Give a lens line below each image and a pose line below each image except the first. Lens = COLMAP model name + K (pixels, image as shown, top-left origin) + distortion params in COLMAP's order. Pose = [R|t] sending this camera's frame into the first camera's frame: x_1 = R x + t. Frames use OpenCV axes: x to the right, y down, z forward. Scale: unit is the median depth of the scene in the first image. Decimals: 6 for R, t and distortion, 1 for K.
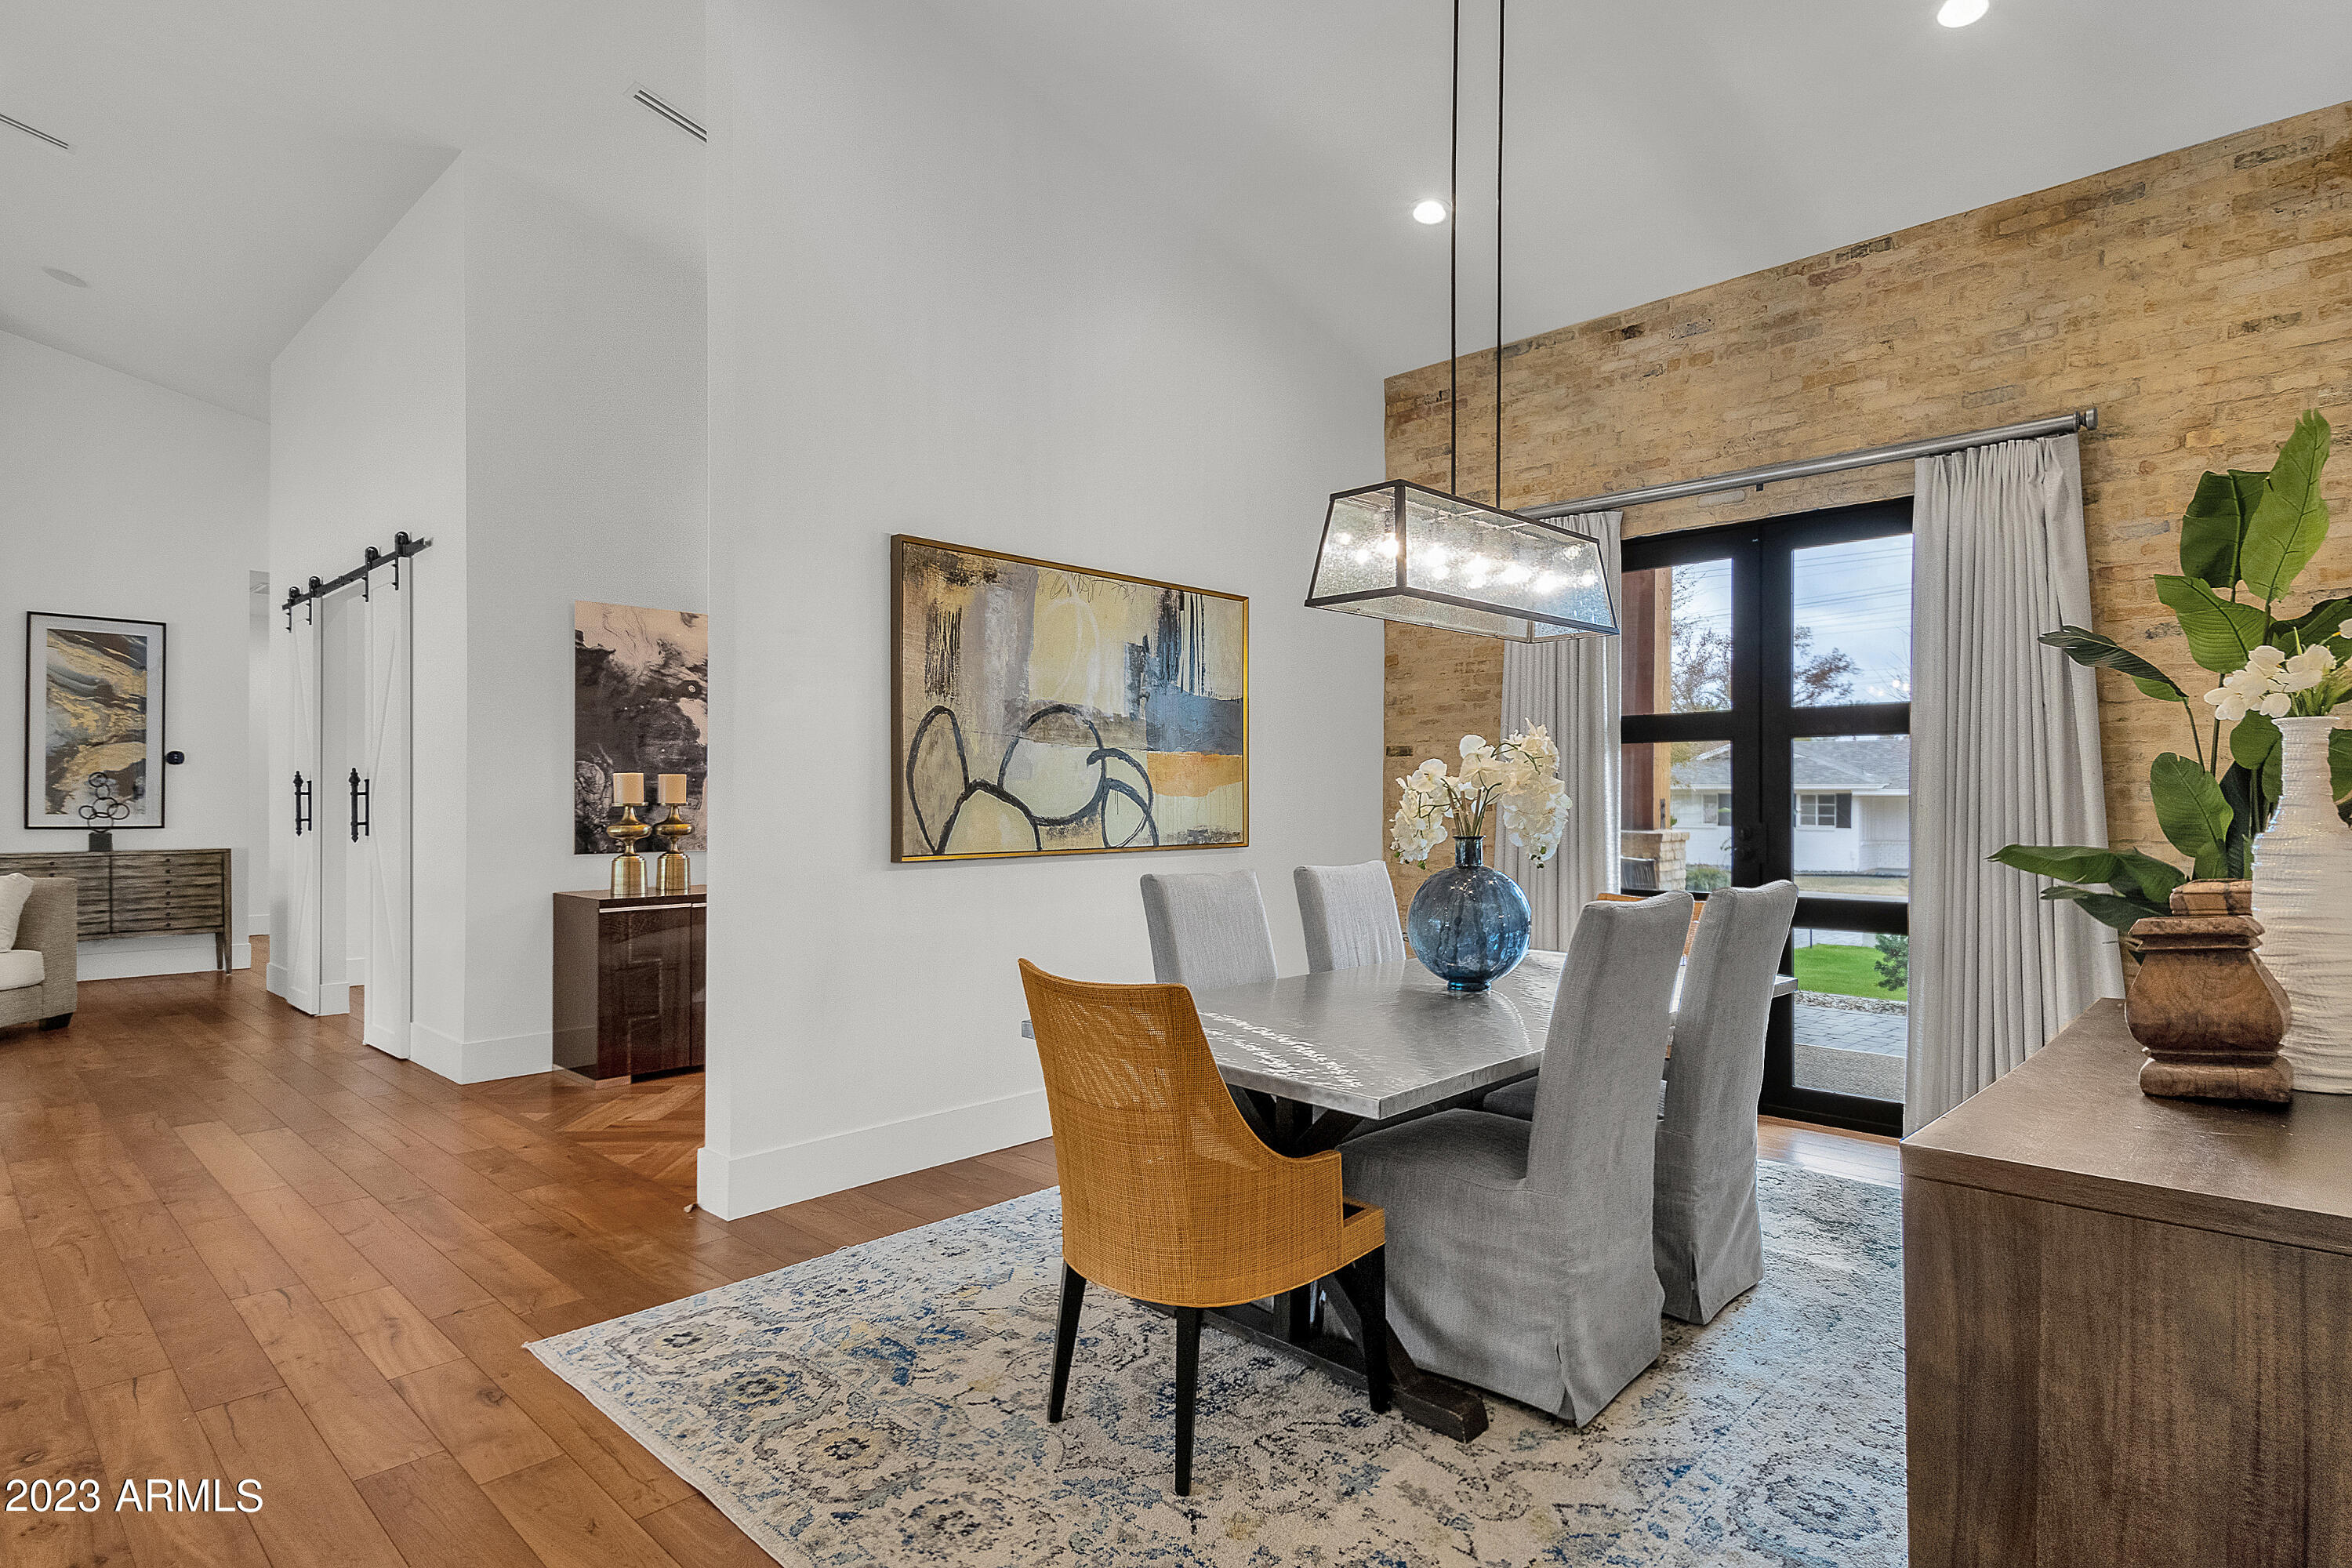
lens RADIAL K [[1245.9, 0, 1179.2], [0, 1245.9, 793.0], [0, 0, 1]] dist [0.021402, -0.011020]
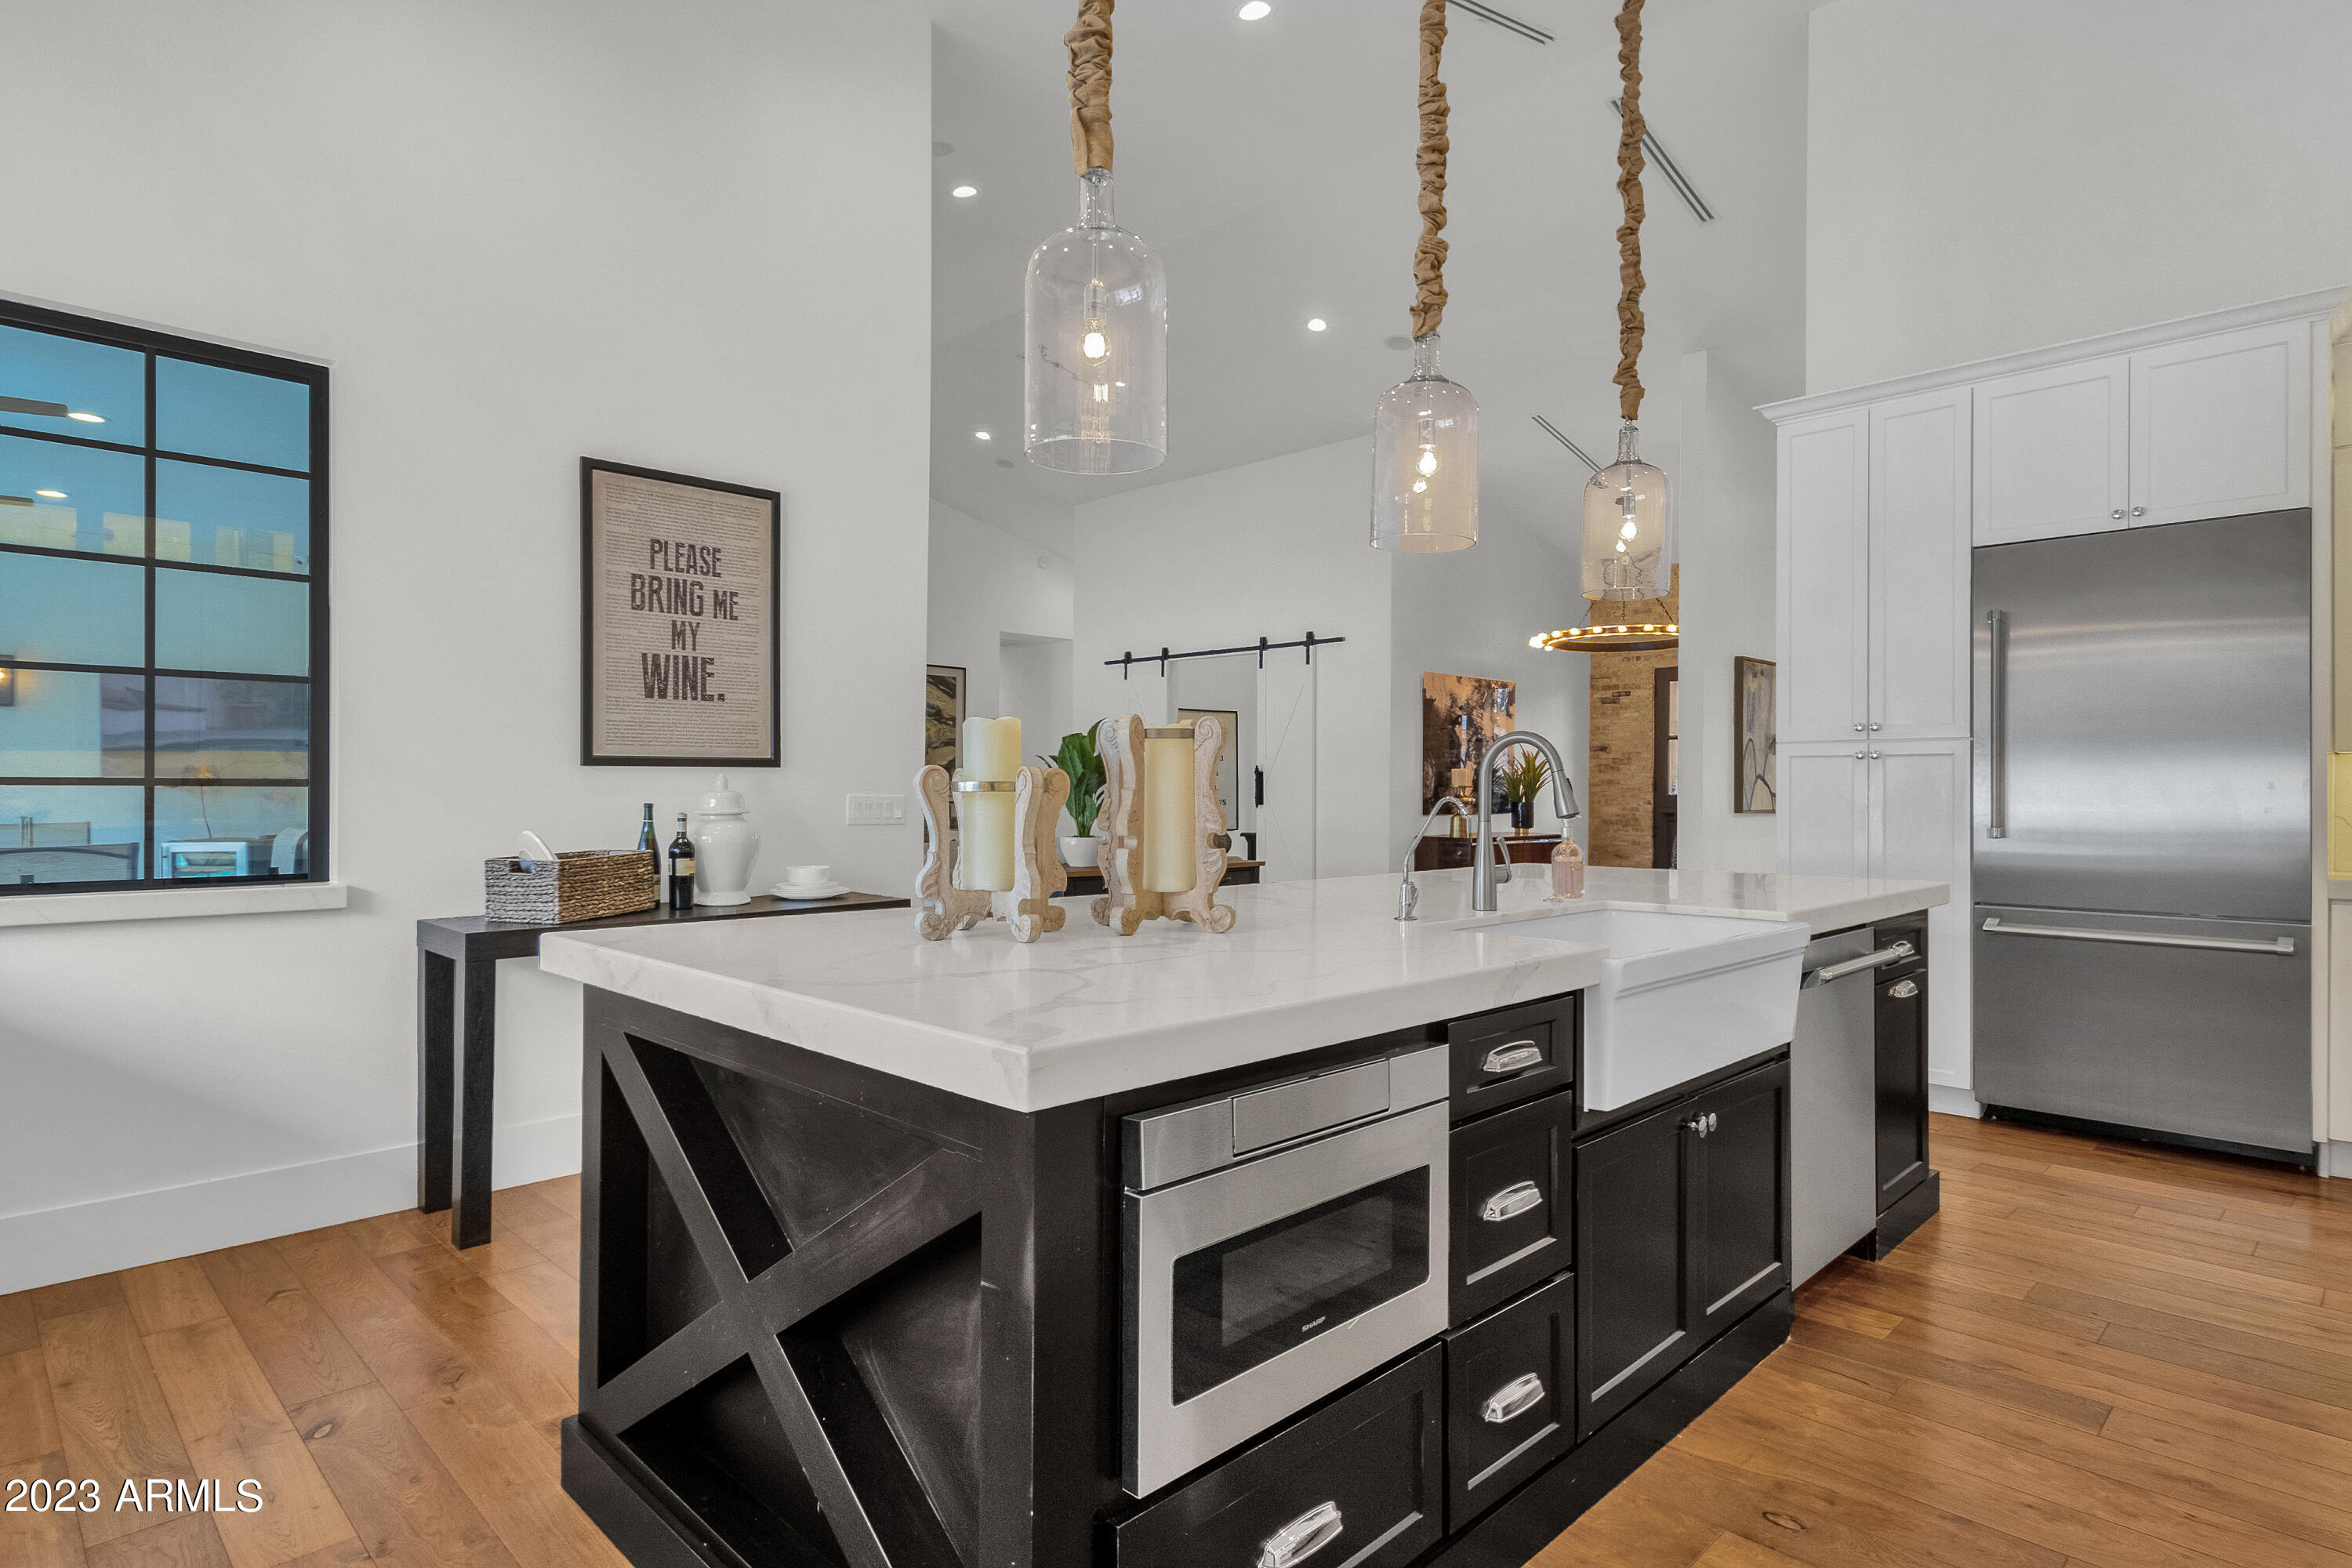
lens RADIAL K [[1245.9, 0, 1172.3], [0, 1245.9, 784.4], [0, 0, 1]] dist [0.021402, -0.011020]
pose [[0.999972, 0.003347, -0.006713, -0.807699], [-0.003338, 0.999994, 0.001331, 0.005007], [0.006718, -0.001308, 0.999977, -0.763589]]
